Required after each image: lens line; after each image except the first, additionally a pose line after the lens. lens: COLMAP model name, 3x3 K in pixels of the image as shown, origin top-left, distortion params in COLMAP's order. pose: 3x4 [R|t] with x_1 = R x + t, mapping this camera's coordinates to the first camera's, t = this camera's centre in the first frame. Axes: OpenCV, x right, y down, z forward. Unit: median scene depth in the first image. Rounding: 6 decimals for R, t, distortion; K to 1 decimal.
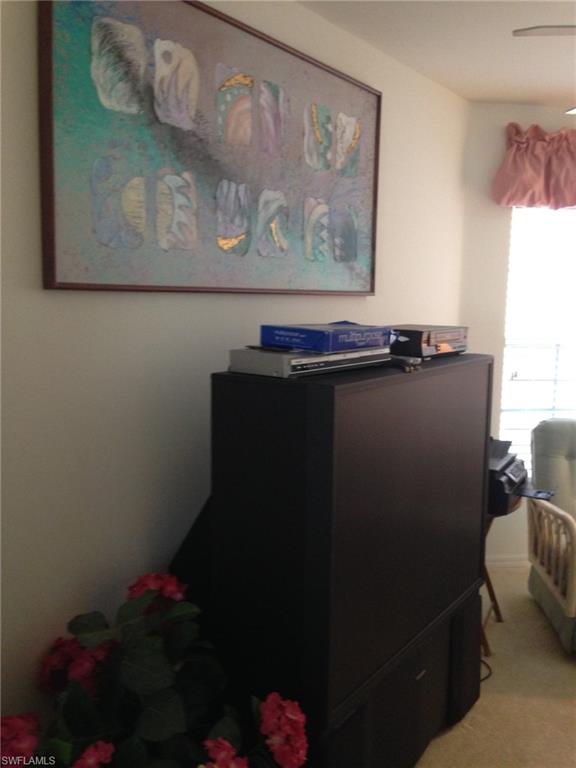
lens RADIAL K [[710.9, 0, 288.0], [0, 710.9, 384.0], [0, 0, 1]] dist [0.146624, -0.267892]
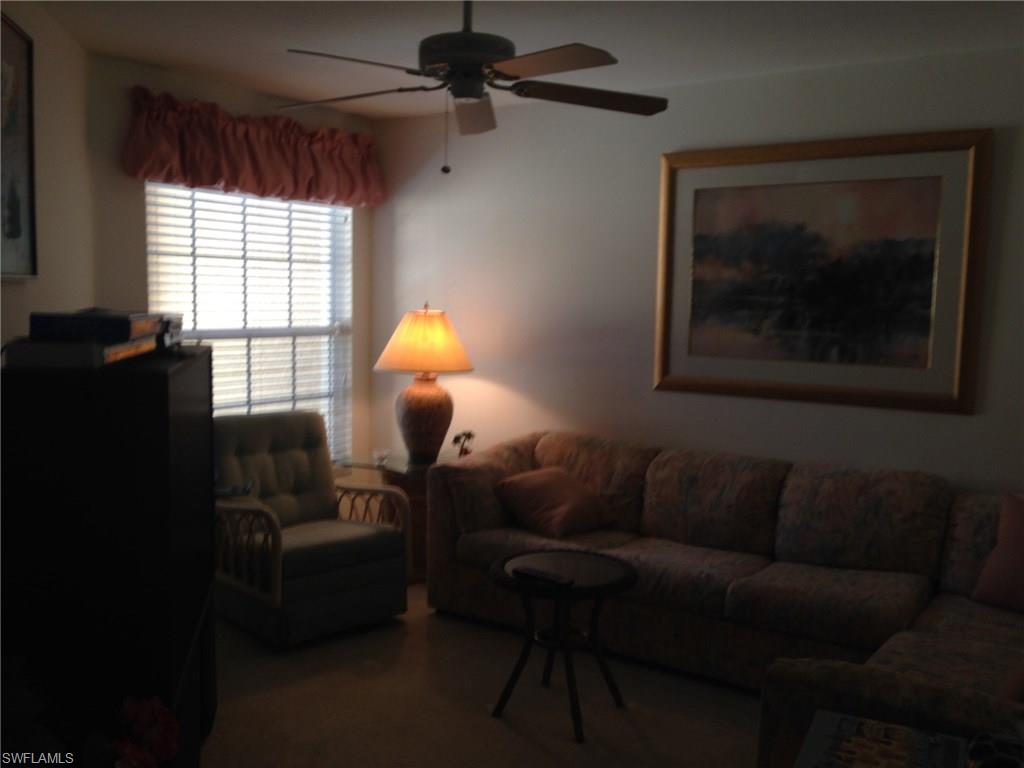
lens RADIAL K [[947.8, 0, 512.6], [0, 947.8, 387.8], [0, 0, 1]] dist [0.146624, -0.267892]
pose [[0.688415, -0.072651, 0.721669, -0.252218], [0.081449, 0.996421, 0.022614, 0.014552], [-0.720729, 0.043211, 0.691868, -0.119536]]
